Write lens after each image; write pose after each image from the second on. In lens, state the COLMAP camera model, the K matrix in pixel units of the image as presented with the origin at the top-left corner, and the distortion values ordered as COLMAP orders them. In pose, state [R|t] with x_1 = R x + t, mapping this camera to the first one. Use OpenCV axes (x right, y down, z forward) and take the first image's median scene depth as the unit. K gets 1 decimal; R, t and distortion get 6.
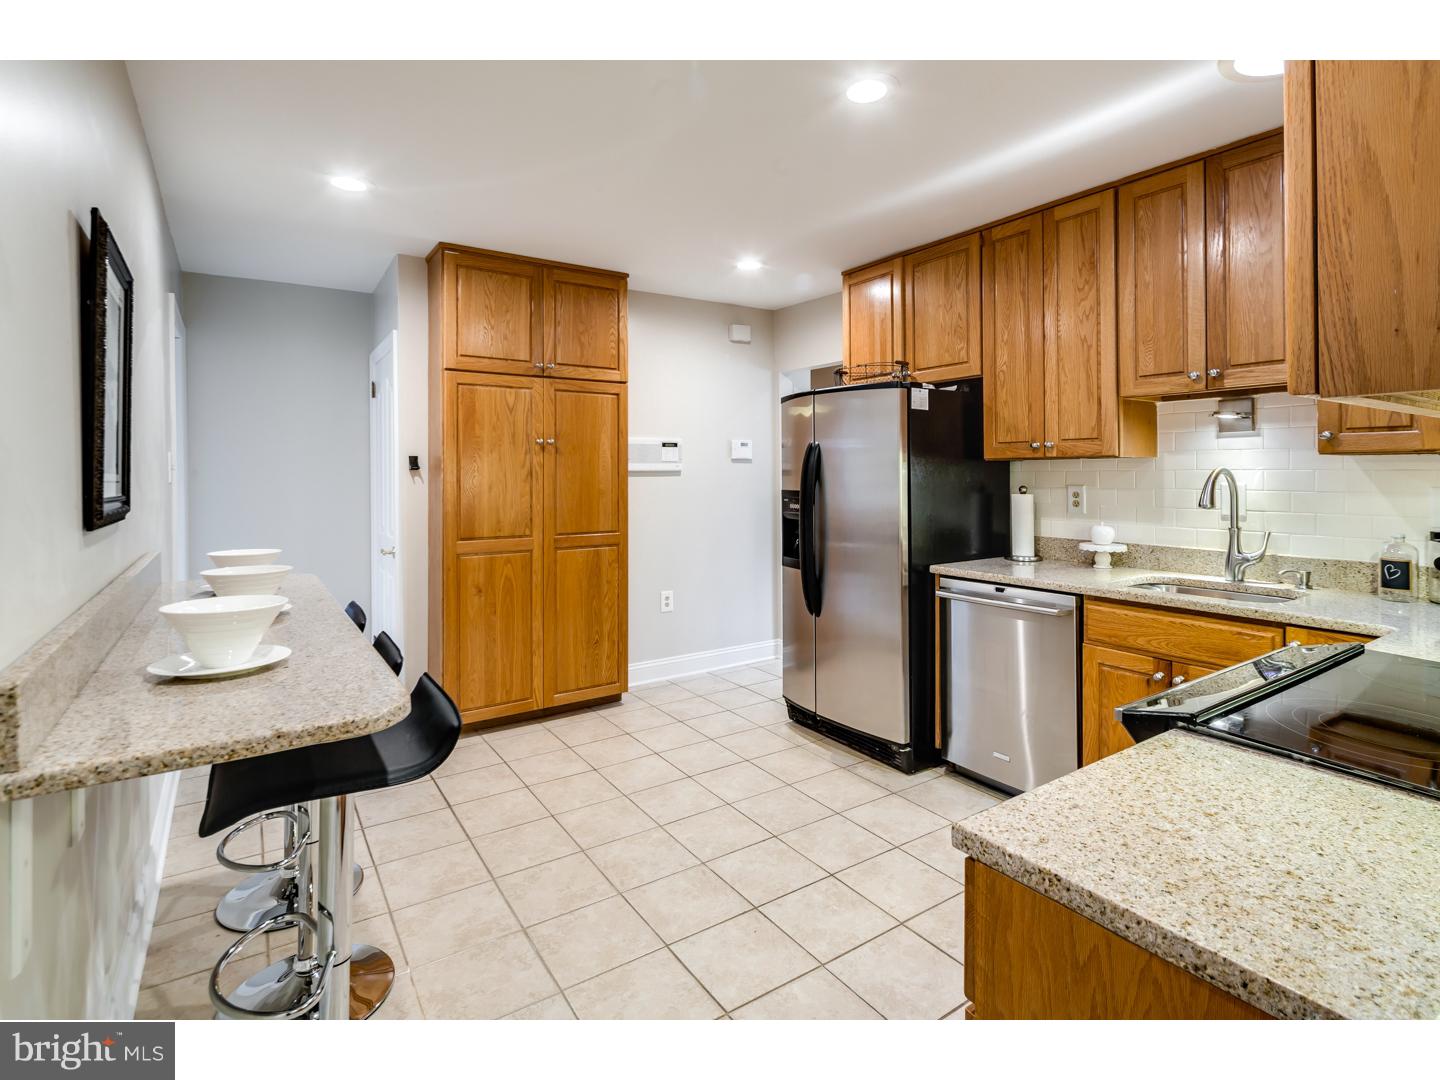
lens RADIAL K [[698.6, 0, 724.3], [0, 698.6, 466.2], [0, 0, 1]] dist [0.000901, 0.000131]
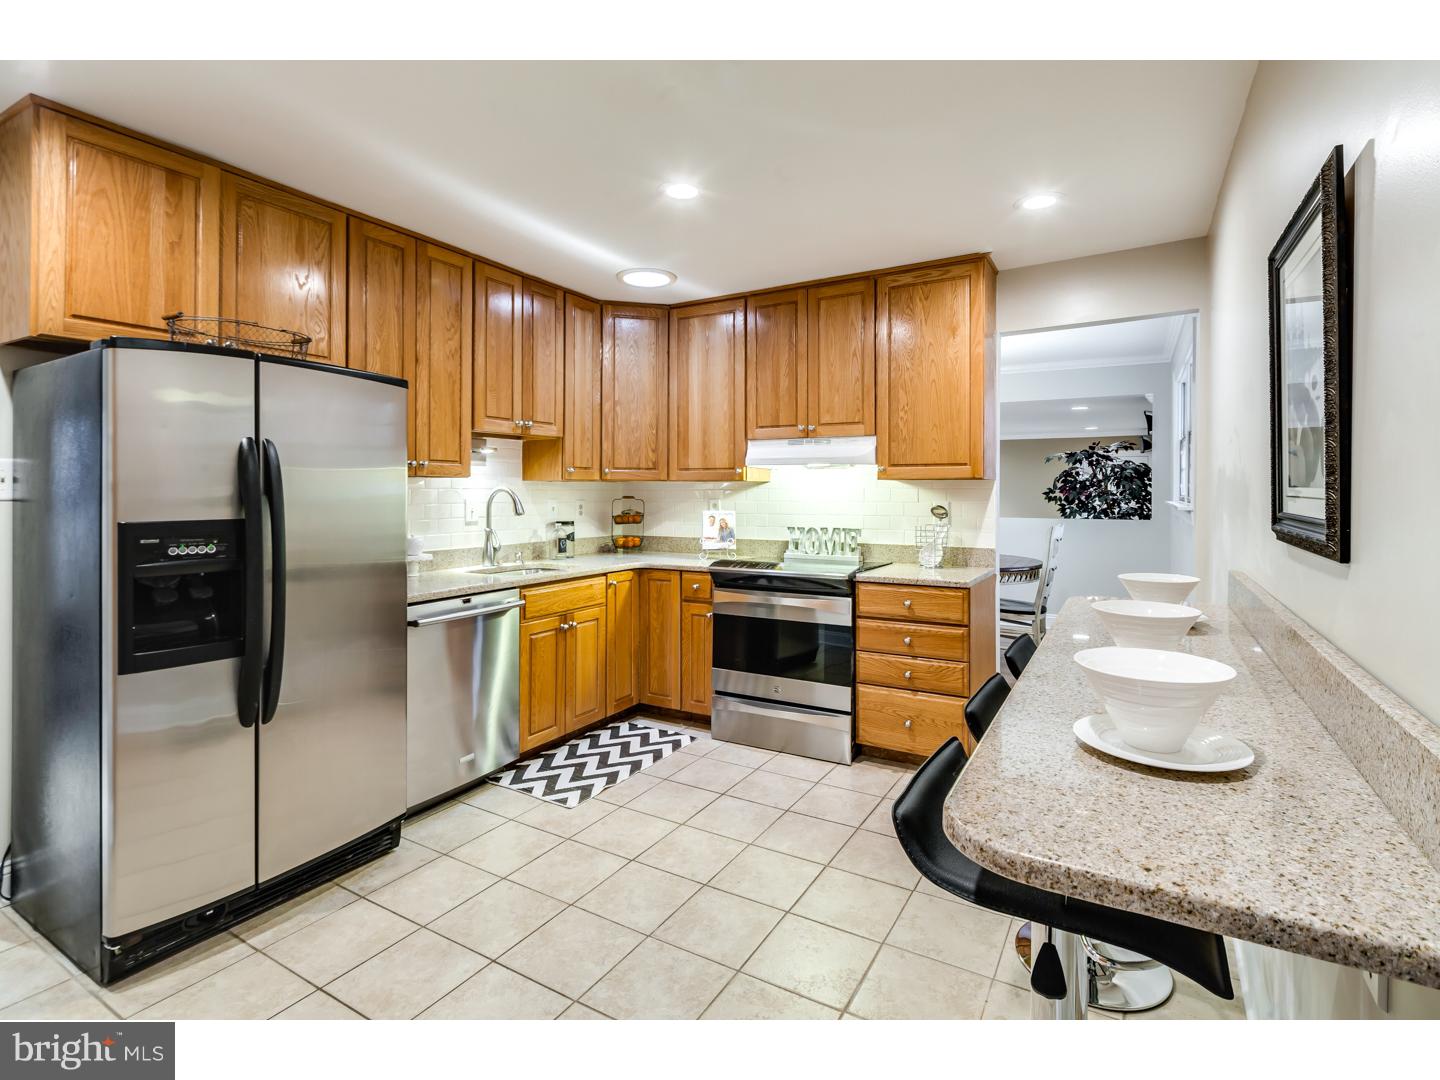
lens RADIAL K [[699.3, 0, 740.8], [0, 699.3, 486.3], [0, 0, 1]] dist [0.001012, 0.000061]
pose [[-0.433332, 0.007545, 0.901203, -0.729863], [-0.007764, 0.999897, -0.012105, 0.012723], [-0.901201, -0.012243, -0.433229, 1.070858]]
